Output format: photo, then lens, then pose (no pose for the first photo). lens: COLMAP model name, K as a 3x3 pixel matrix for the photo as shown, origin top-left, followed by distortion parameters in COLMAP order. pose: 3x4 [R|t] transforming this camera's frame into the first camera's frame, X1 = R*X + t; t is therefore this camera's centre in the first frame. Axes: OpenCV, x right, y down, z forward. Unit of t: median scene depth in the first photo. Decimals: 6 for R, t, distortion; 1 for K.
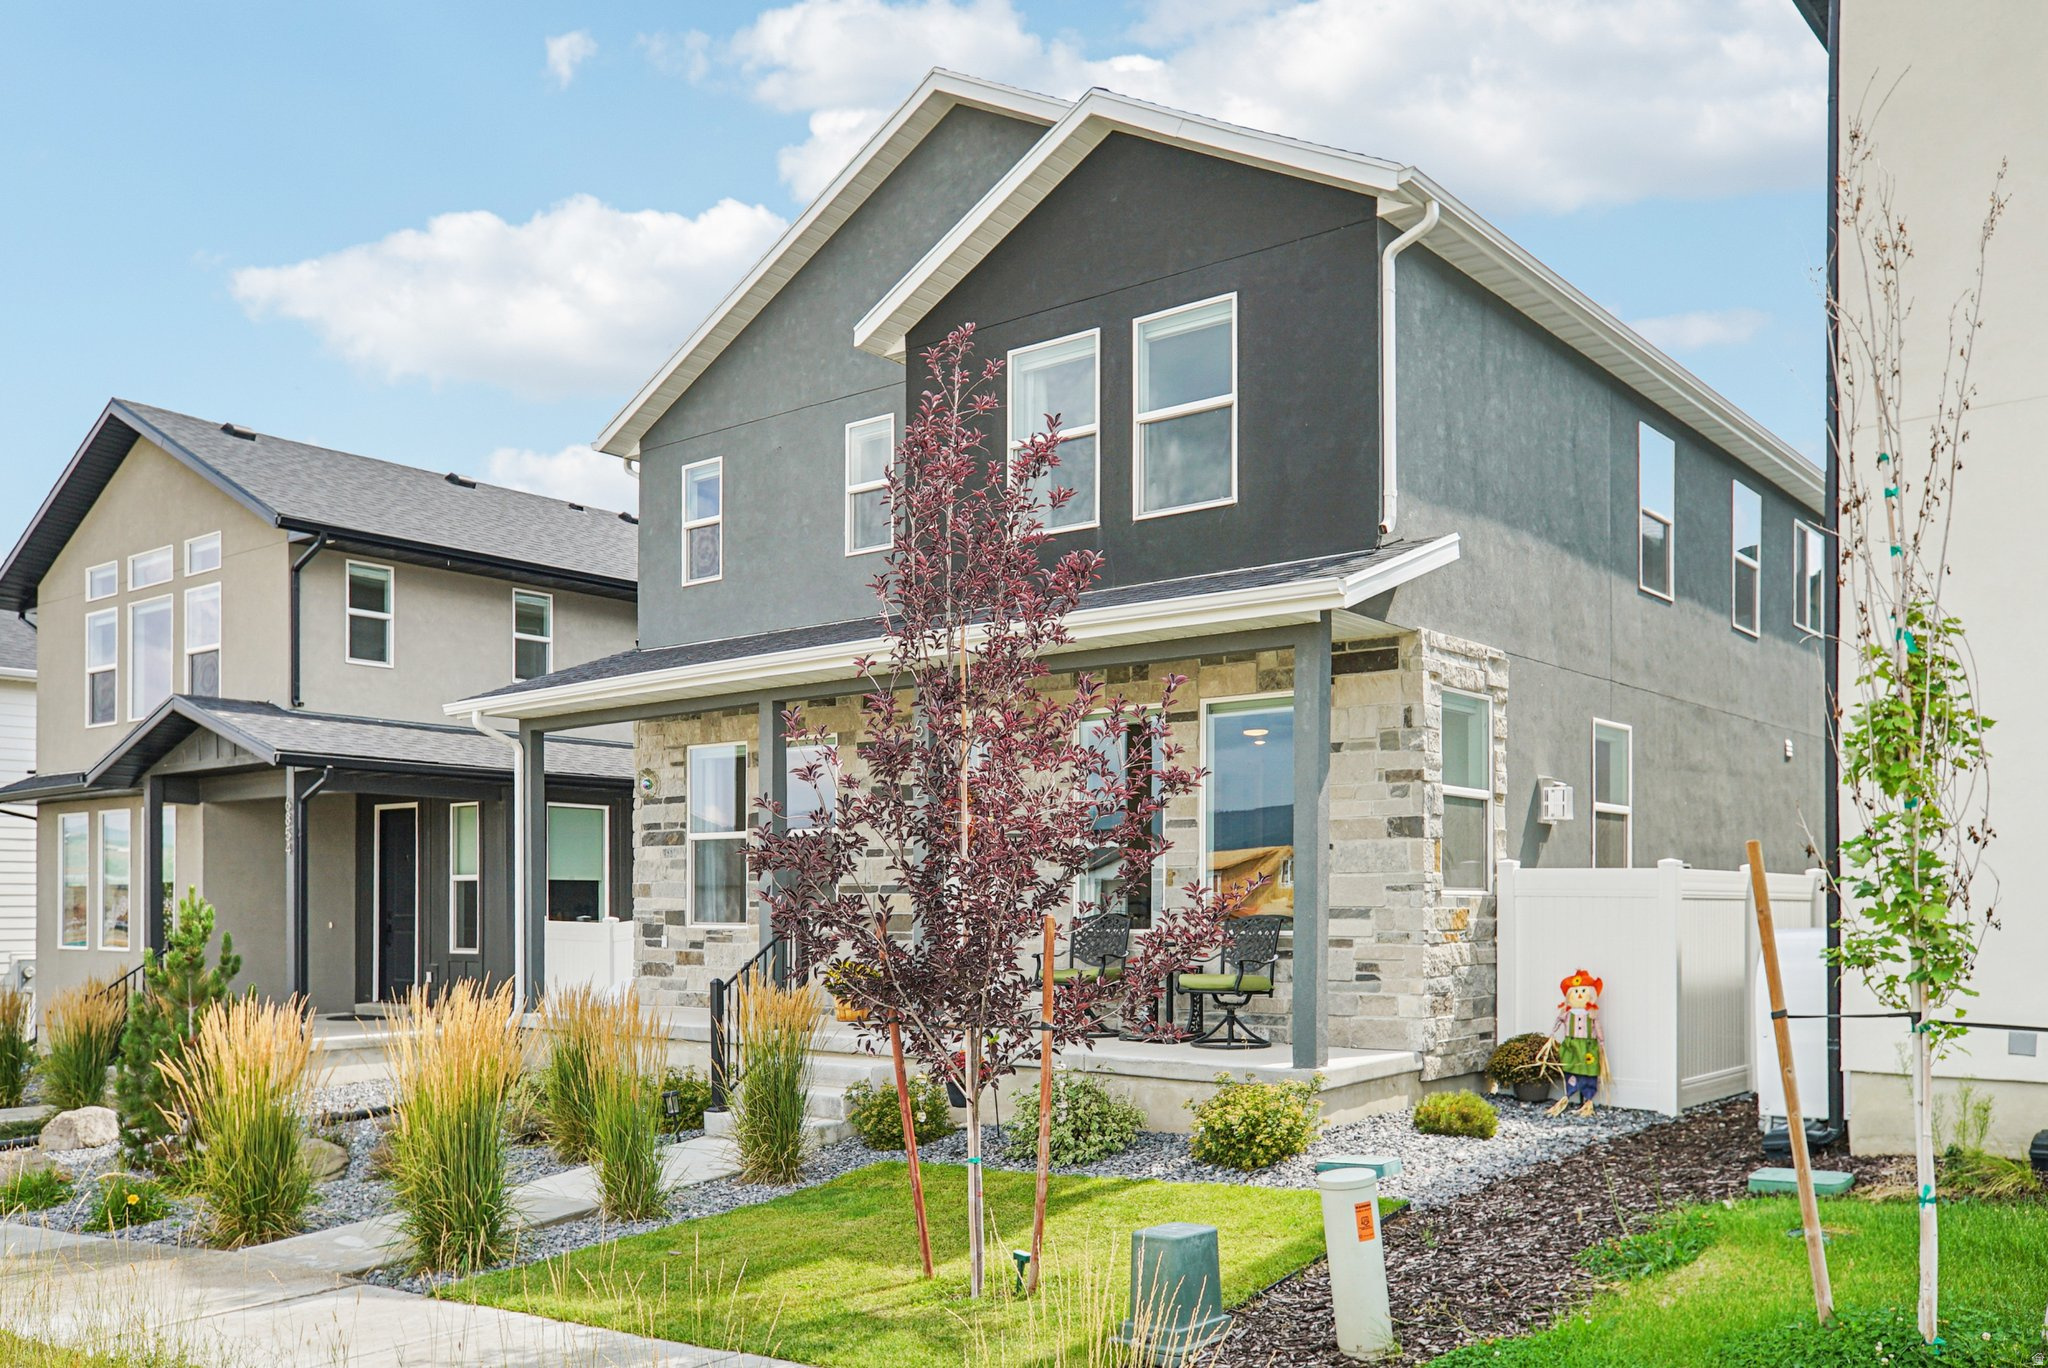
lens RADIAL K [[1638.2, 0, 1028.2], [0, 1638.2, 763.7], [0, 0, 1]] dist [0.009256, 0.001493]
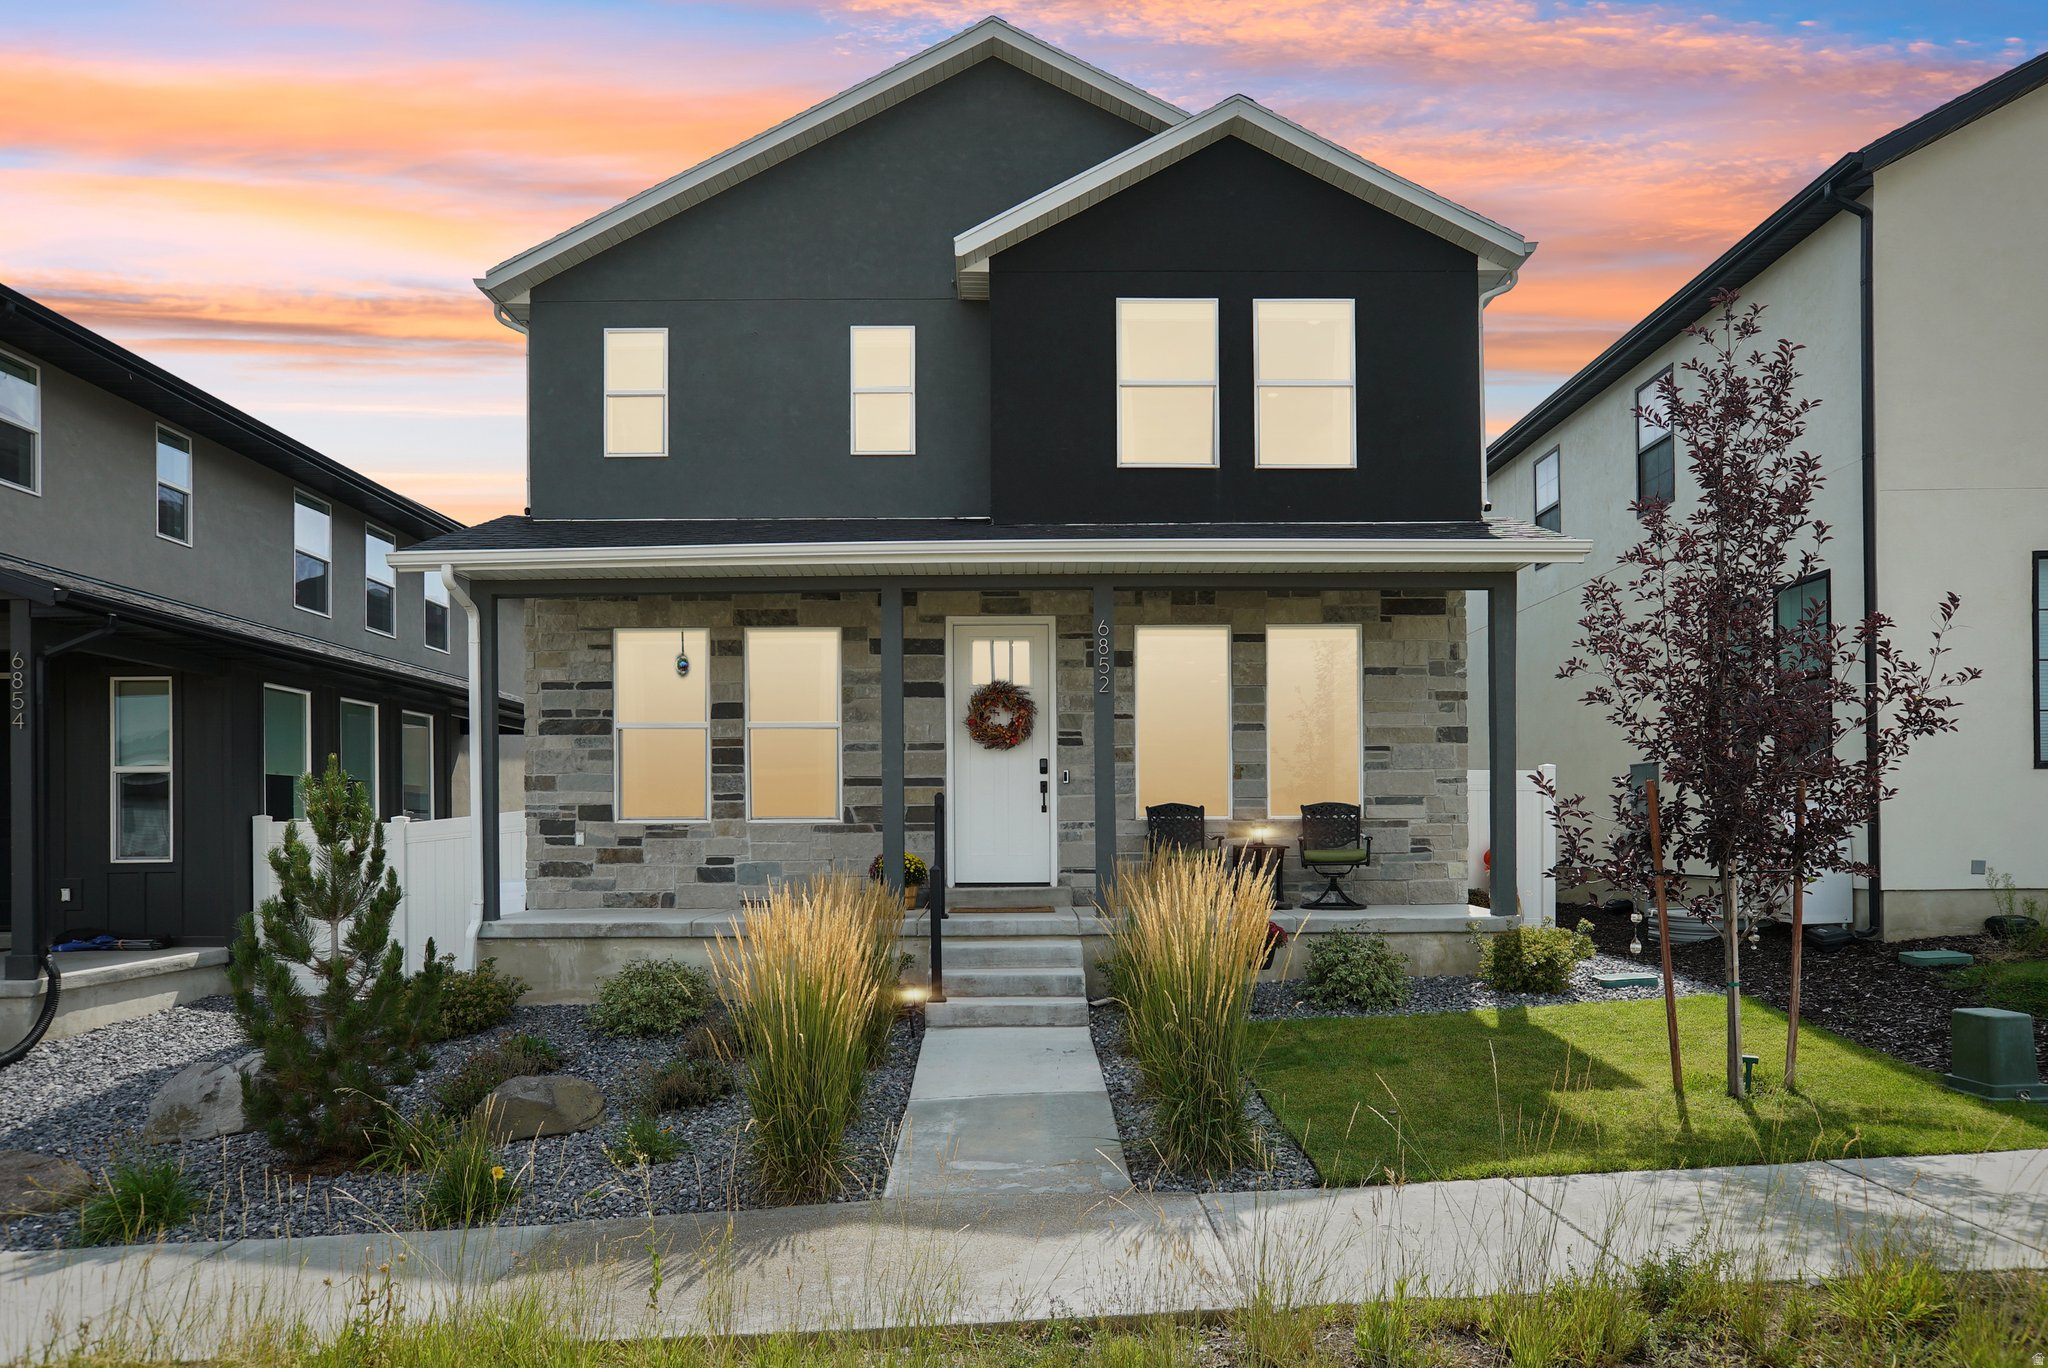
lens RADIAL K [[1353.0, 0, 1017.4], [0, 1353.0, 704.6], [0, 0, 1]] dist [-0.009007, 0.003747]
pose [[0.784604, 0.046059, 0.618284, -0.650441], [-0.047038, 0.998785, -0.014712, 0.042594], [-0.618210, -0.017540, 0.785817, 0.328621]]
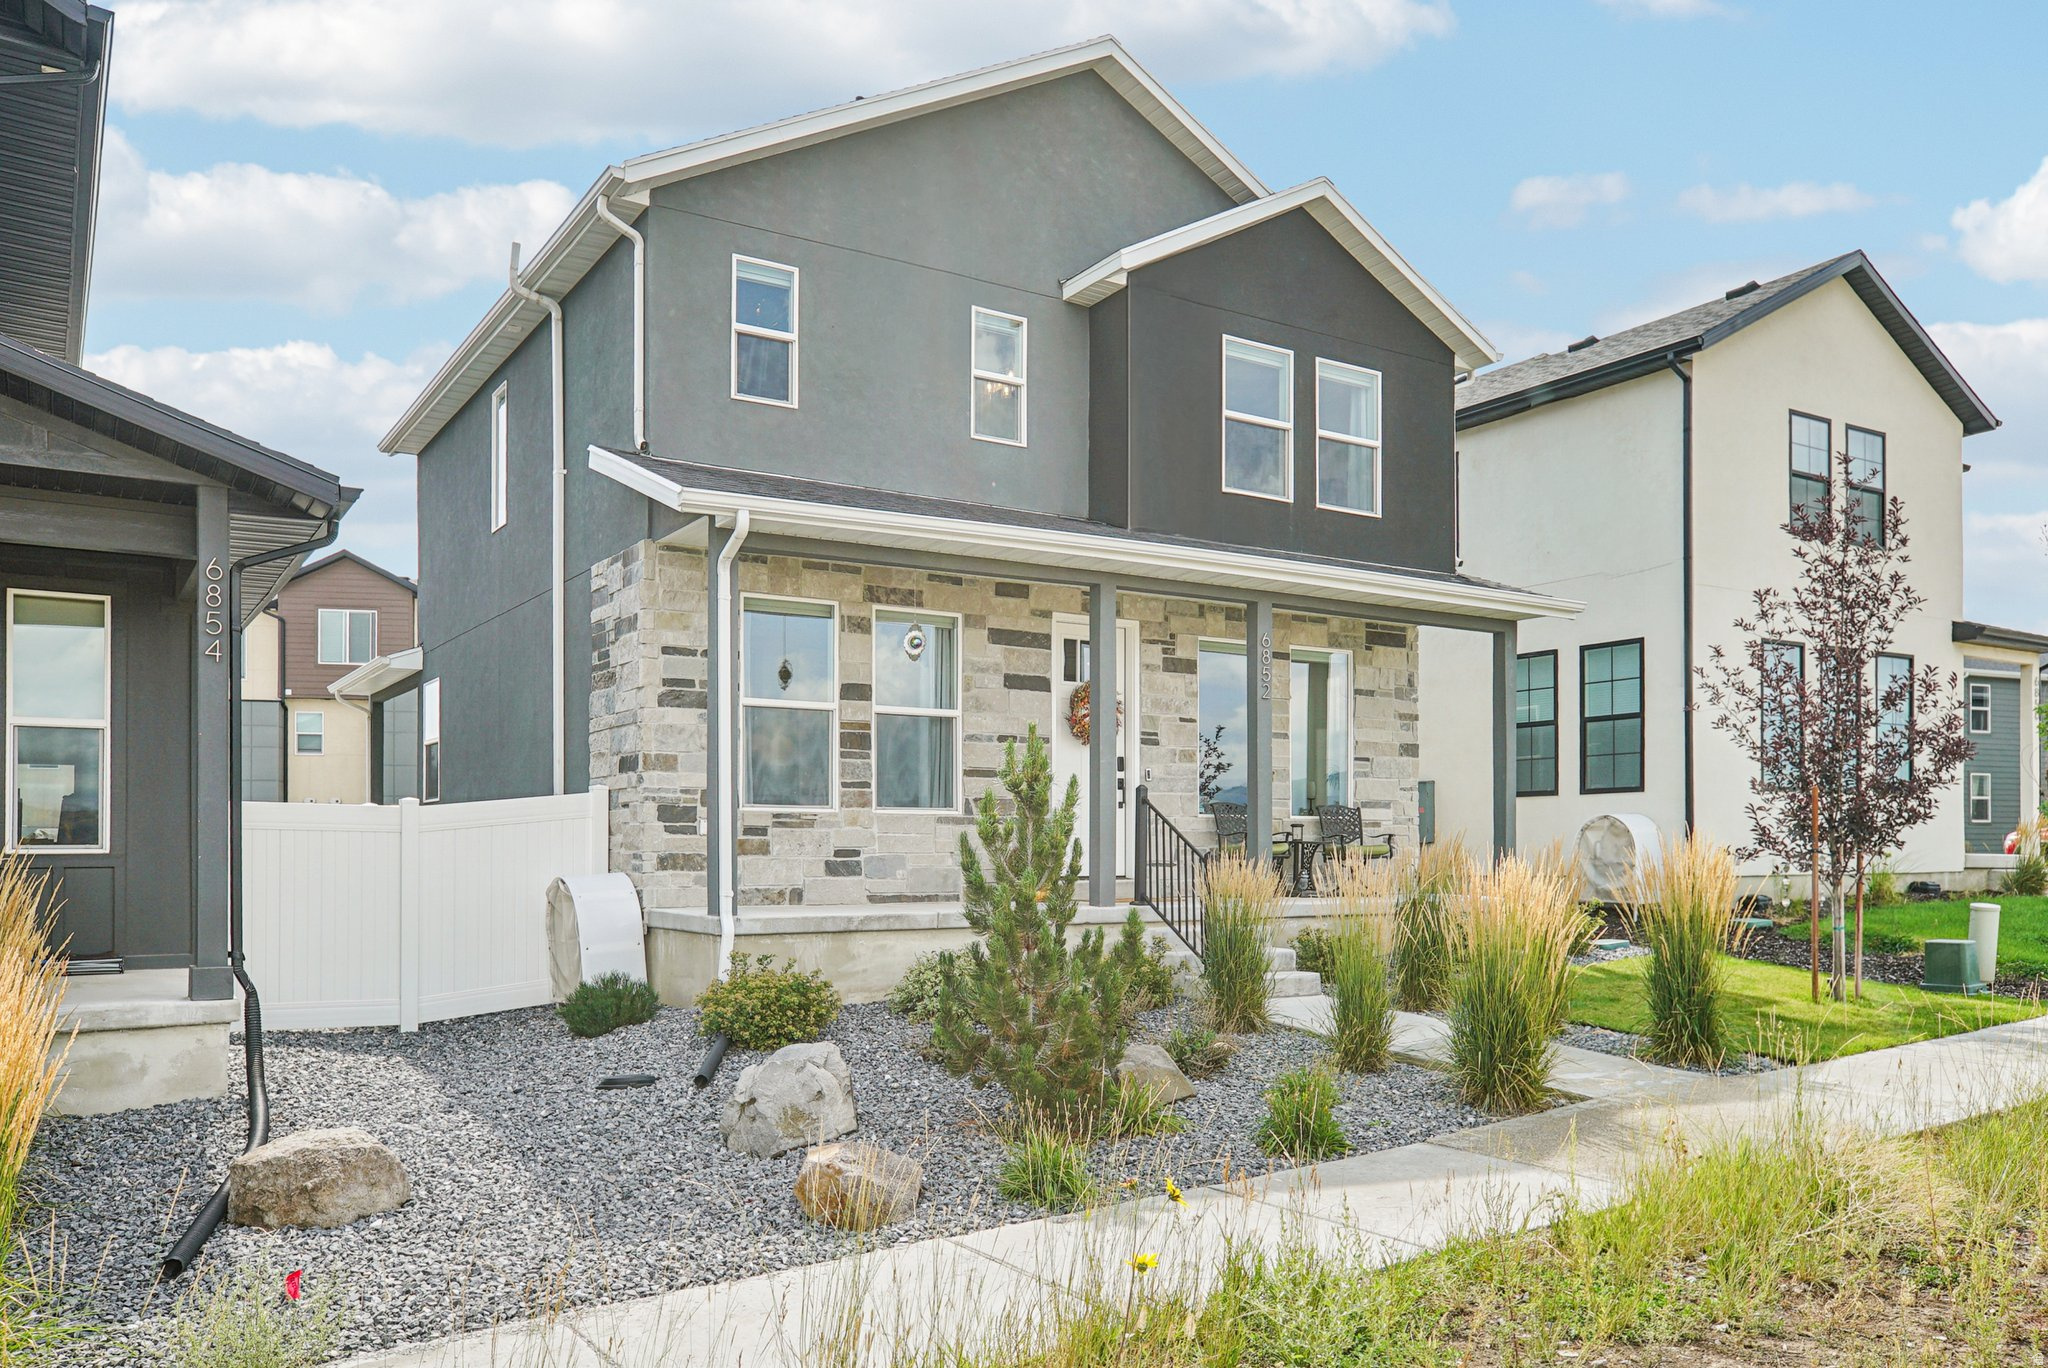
lens RADIAL K [[1578.7, 0, 1024.0], [0, 1578.7, 684.0], [0, 0, 1]] dist [0.000497, -0.002295]
pose [[0.321729, 0.095016, 0.942052, -1.181780], [-0.086596, 0.993735, -0.070655, 0.103226], [-0.942864, -0.058846, 0.327941, 0.777005]]
